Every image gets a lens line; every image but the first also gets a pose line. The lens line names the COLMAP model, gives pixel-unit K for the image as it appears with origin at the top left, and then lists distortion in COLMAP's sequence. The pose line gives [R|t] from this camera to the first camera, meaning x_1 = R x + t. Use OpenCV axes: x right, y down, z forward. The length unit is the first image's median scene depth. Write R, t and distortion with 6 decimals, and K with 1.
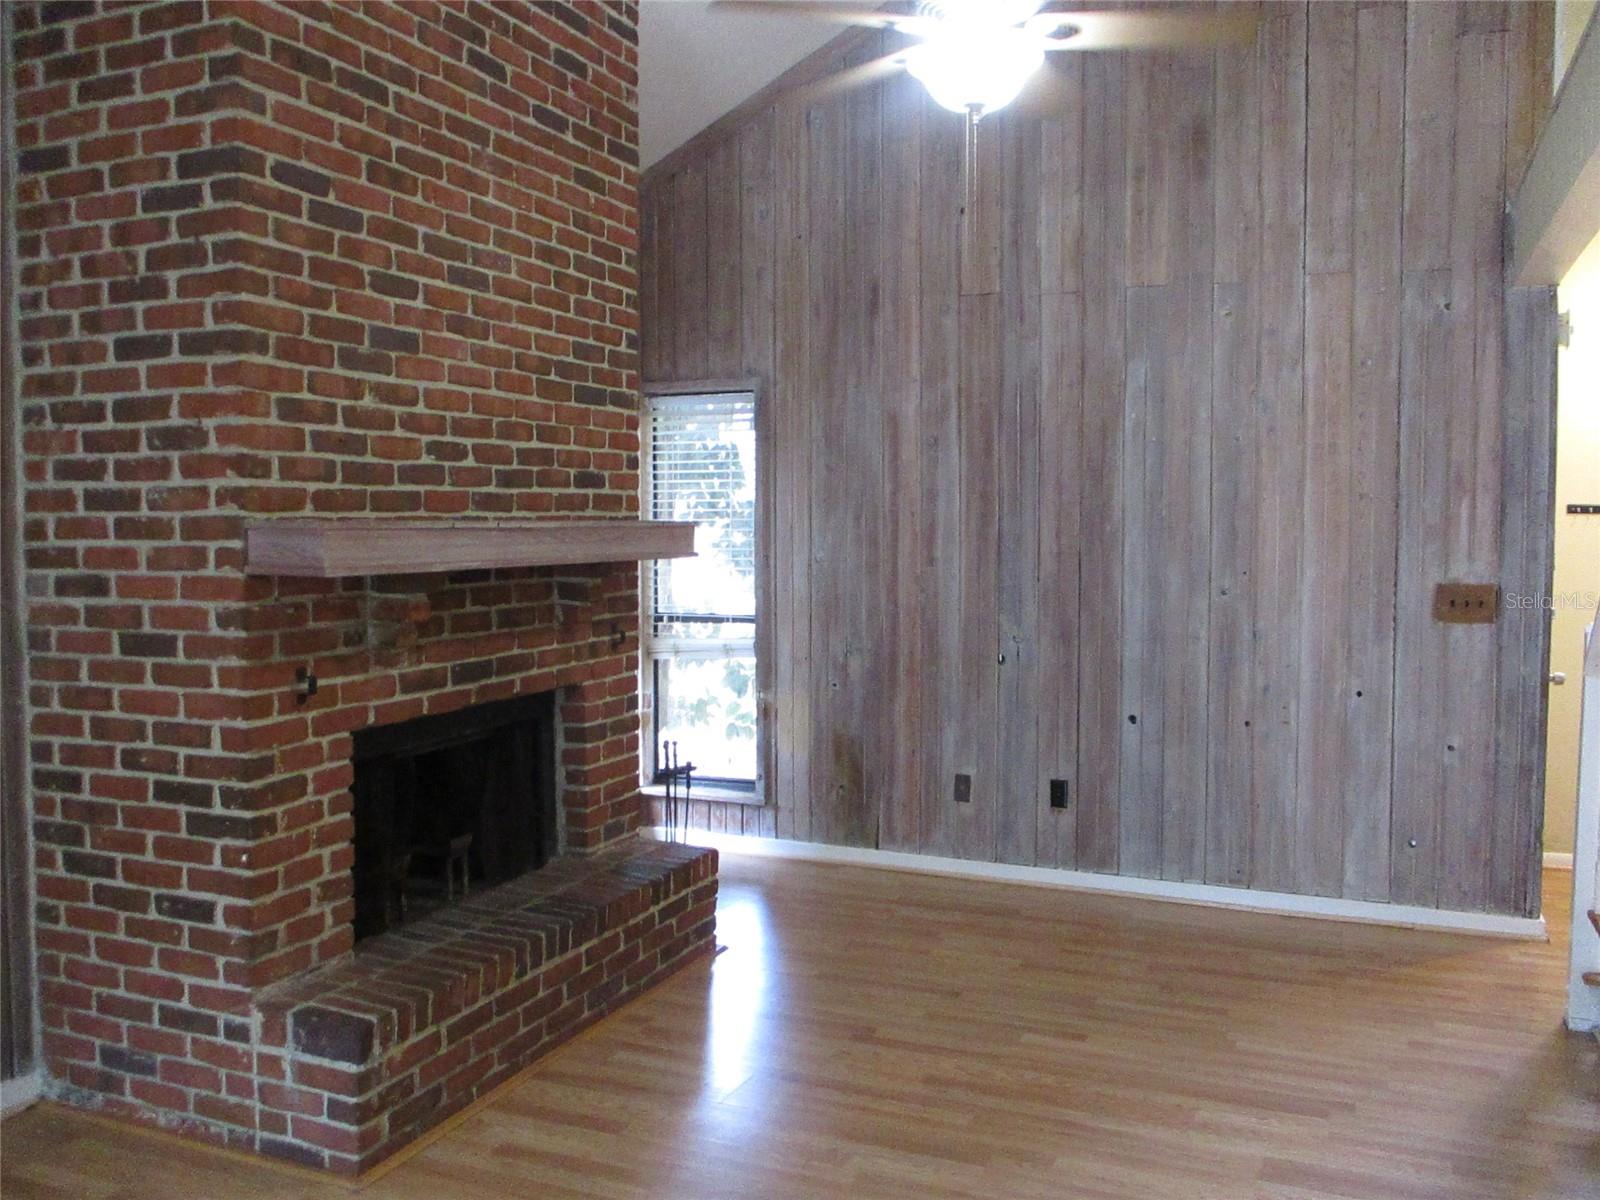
lens RADIAL K [[1337.7, 0, 800.0], [0, 1337.7, 600.0], [0, 0, 1]] dist [-0.030518, 0.002407]
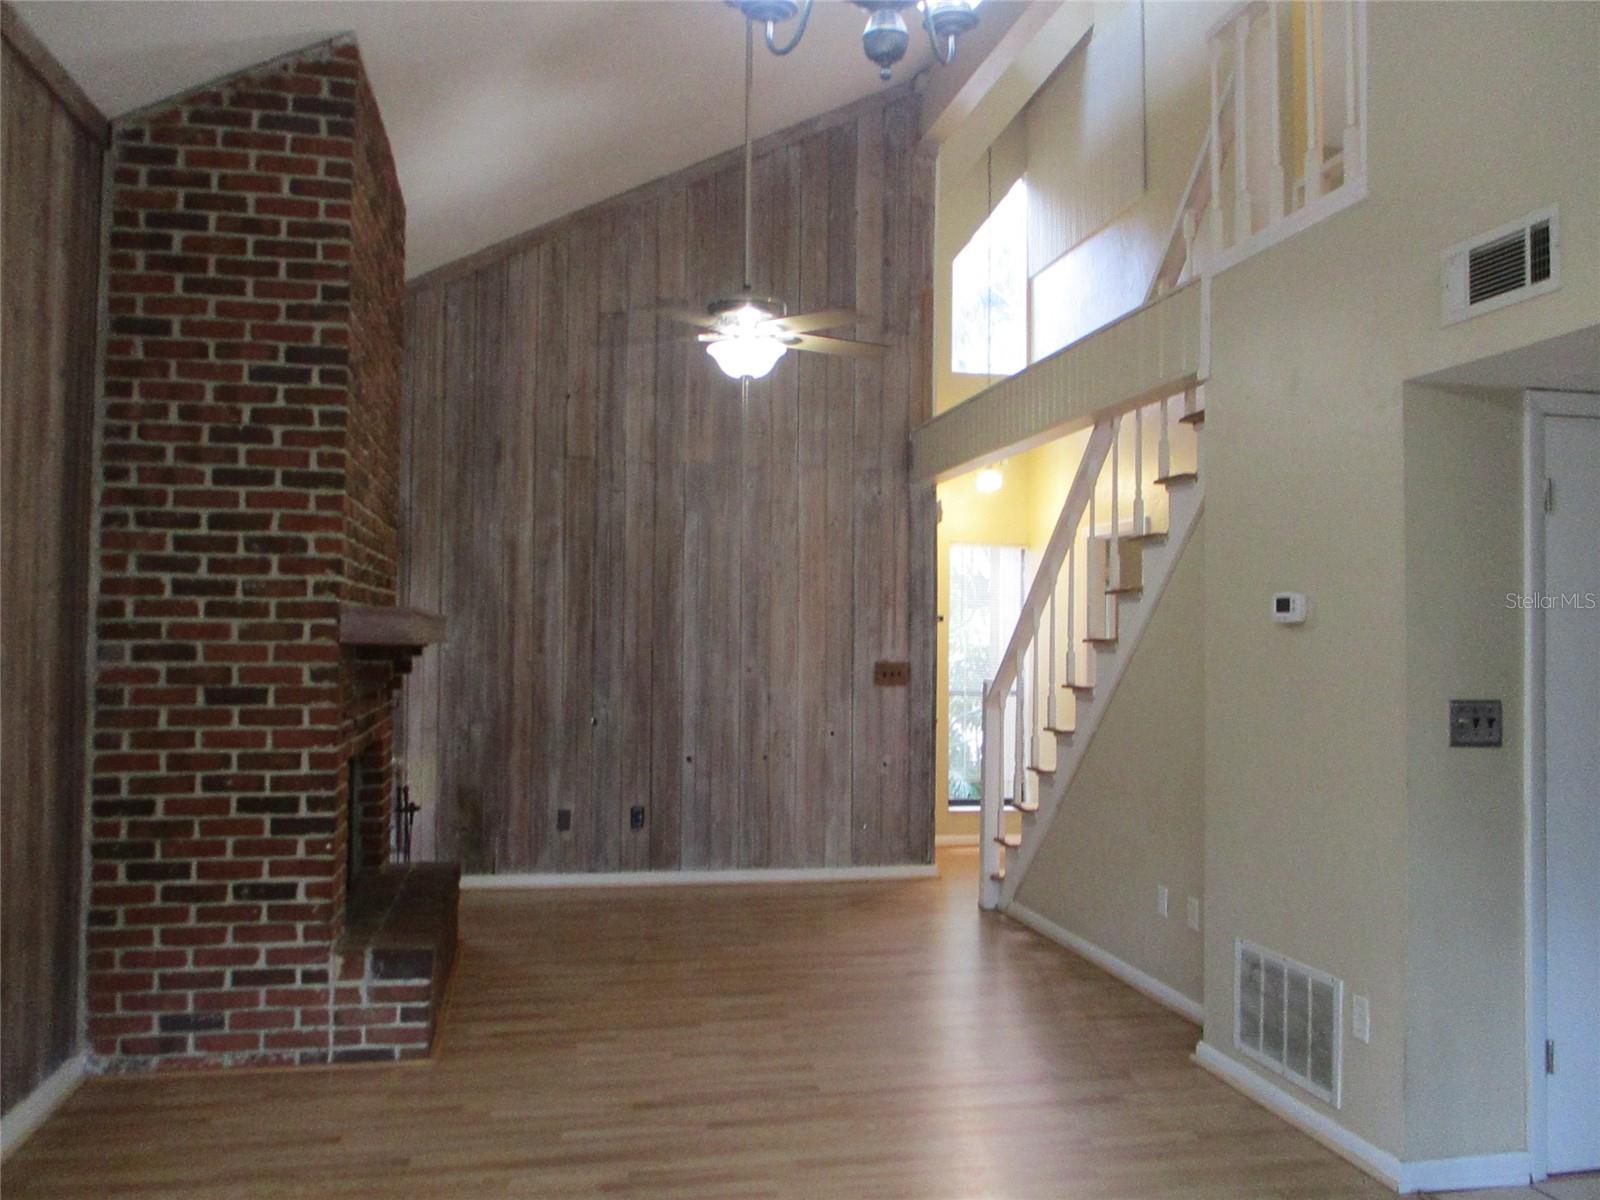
lens RADIAL K [[1351.8, 0, 800.0], [0, 1351.8, 600.0], [0, 0, 1]] dist [-0.052495, 0.020724]
pose [[0.819657, 0.024399, 0.572334, -0.775489], [0.024965, 0.996622, -0.078241, 0.055546], [-0.572310, 0.078419, 0.816279, -0.426094]]
